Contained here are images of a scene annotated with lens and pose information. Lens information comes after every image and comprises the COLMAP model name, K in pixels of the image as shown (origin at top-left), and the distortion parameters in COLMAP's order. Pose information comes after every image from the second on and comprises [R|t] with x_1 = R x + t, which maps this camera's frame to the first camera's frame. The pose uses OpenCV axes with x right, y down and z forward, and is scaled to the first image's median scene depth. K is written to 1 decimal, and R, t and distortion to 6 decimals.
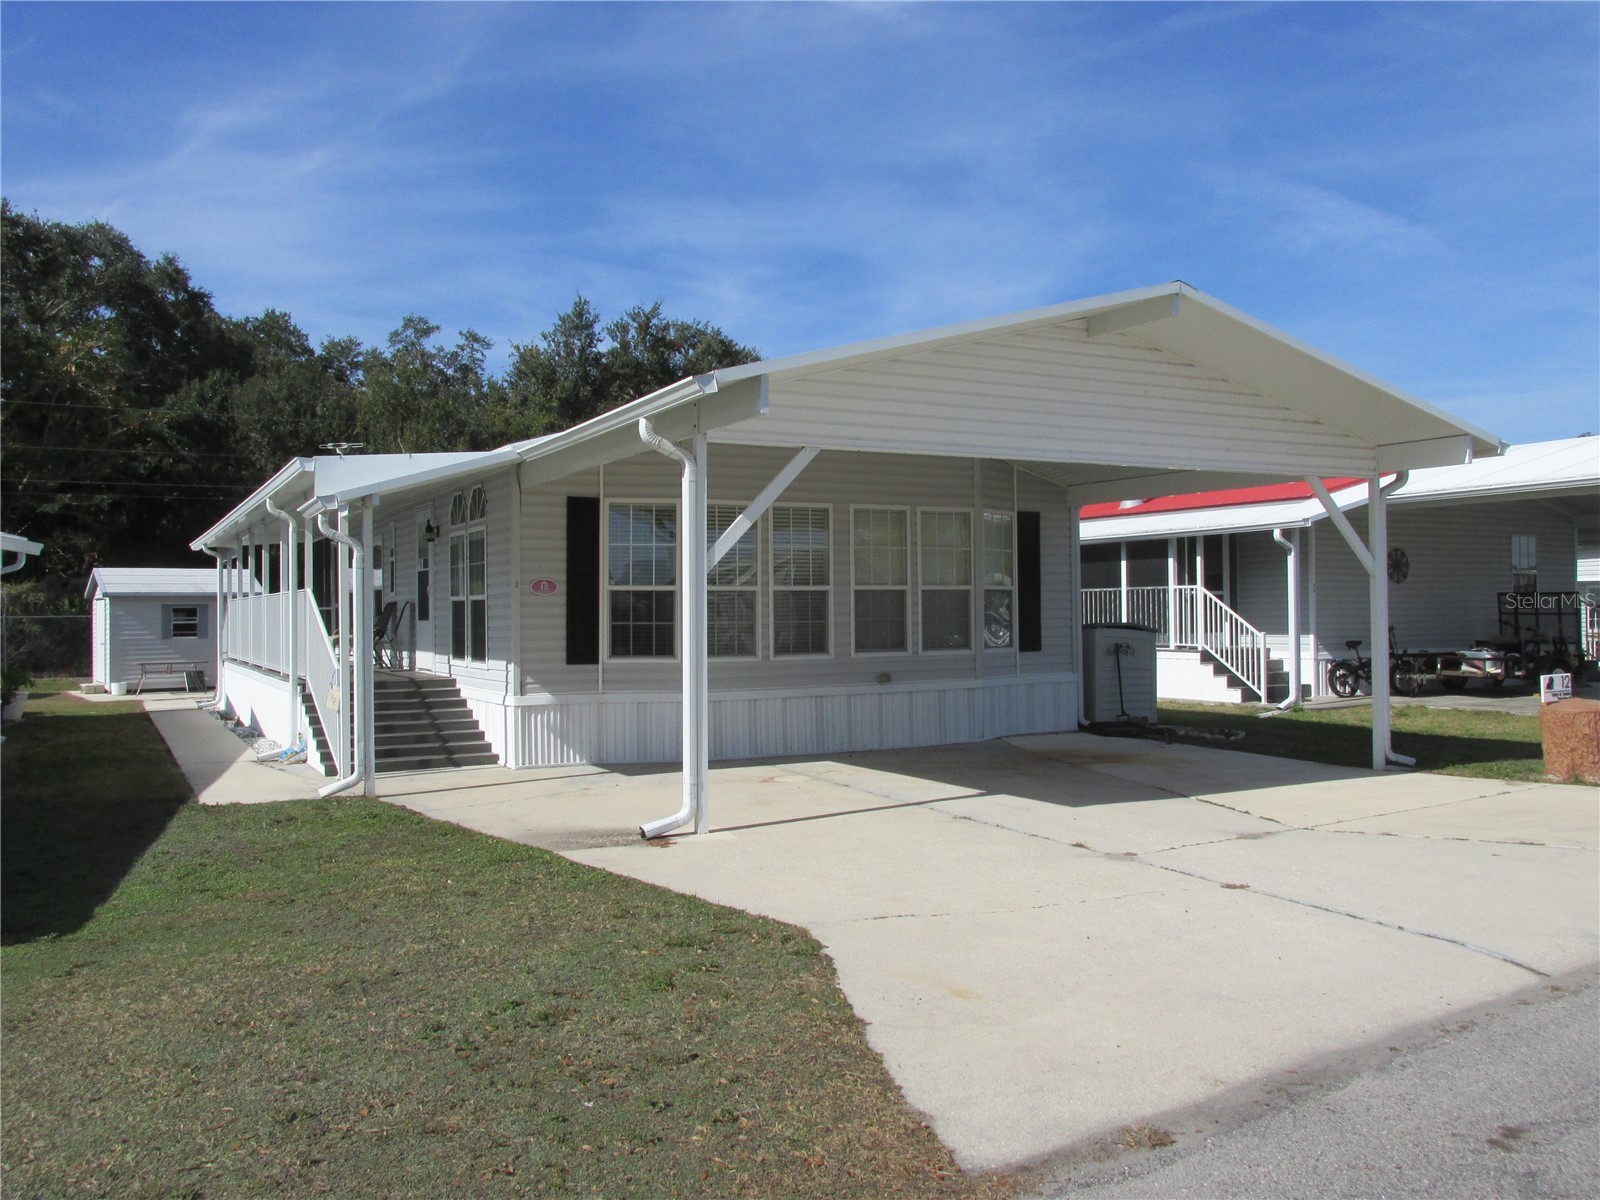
lens RADIAL K [[1292.7, 0, 800.0], [0, 1292.7, 600.0], [0, 0, 1]] dist [-0.006441, -0.002024]
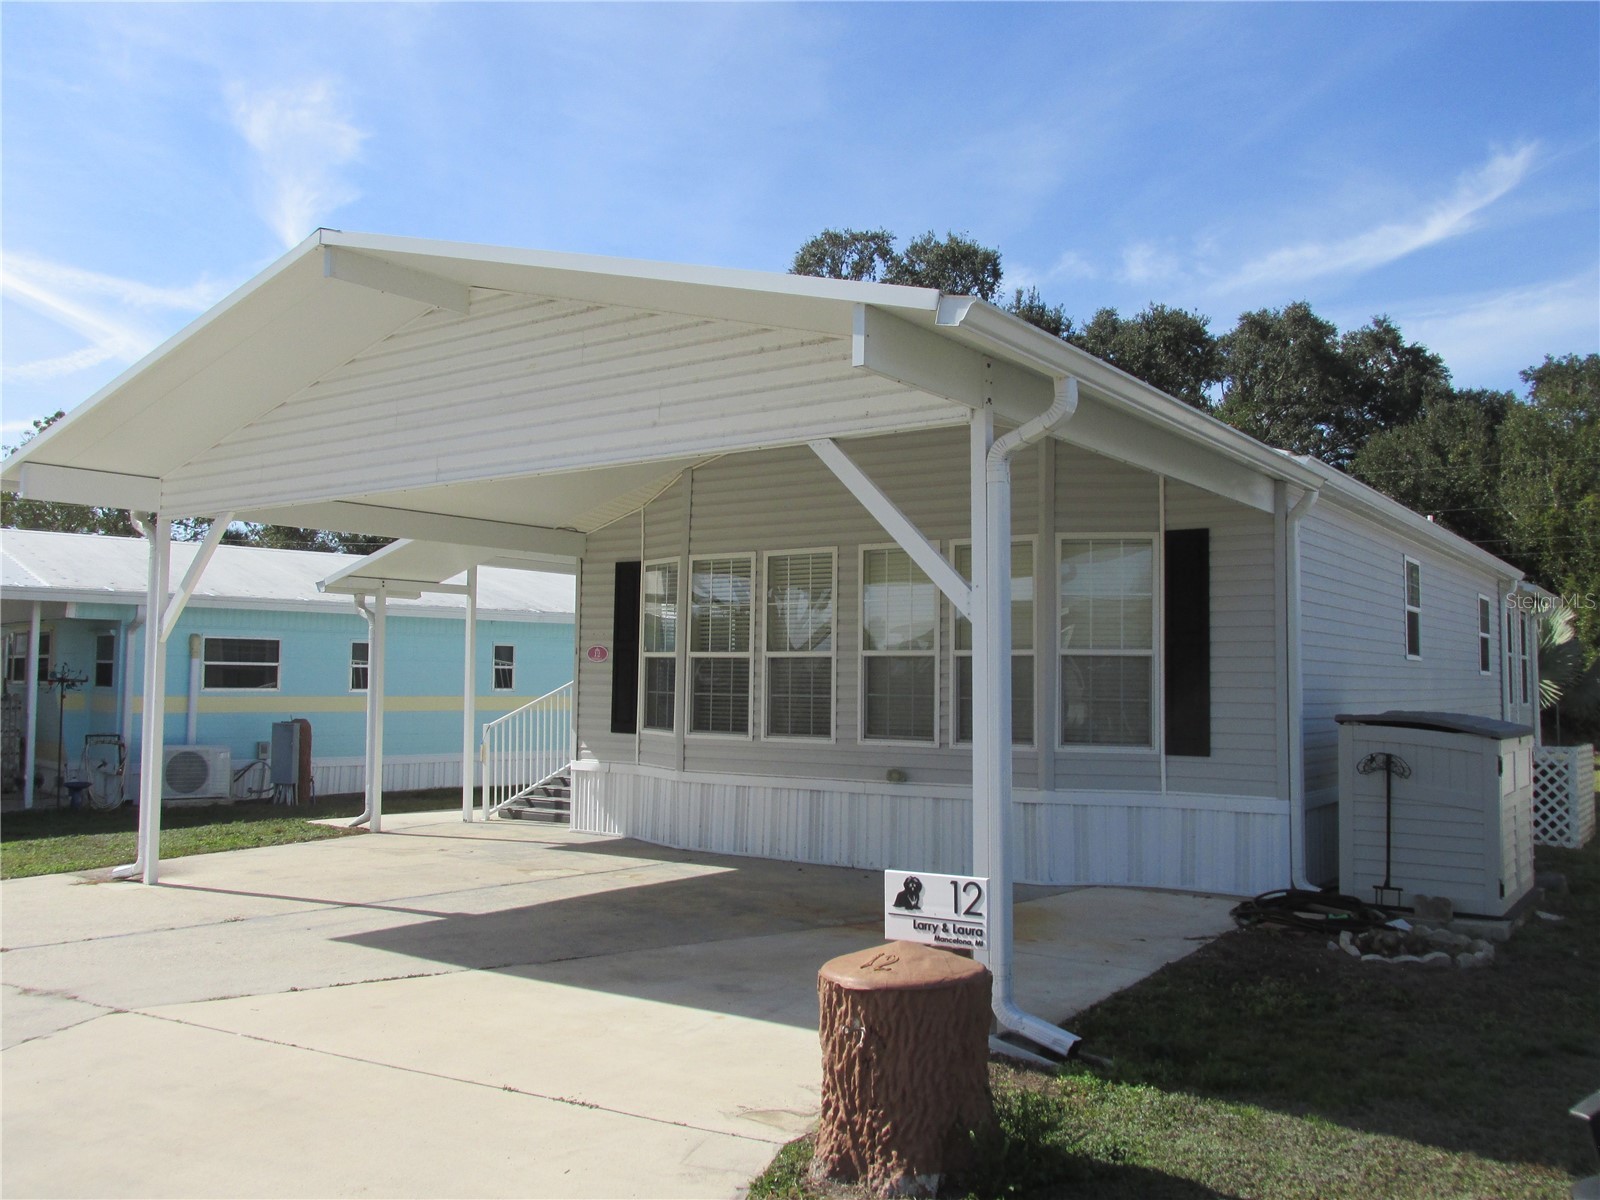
lens RADIAL K [[1316.6, 0, 800.0], [0, 1316.6, 600.0], [0, 0, 1]] dist [-0.040698, -0.002360]
pose [[0.457439, -0.039082, -0.888382, 0.730498], [-0.005573, 0.998888, -0.046814, -0.004513], [0.889224, 0.026365, 0.456713, 0.619678]]
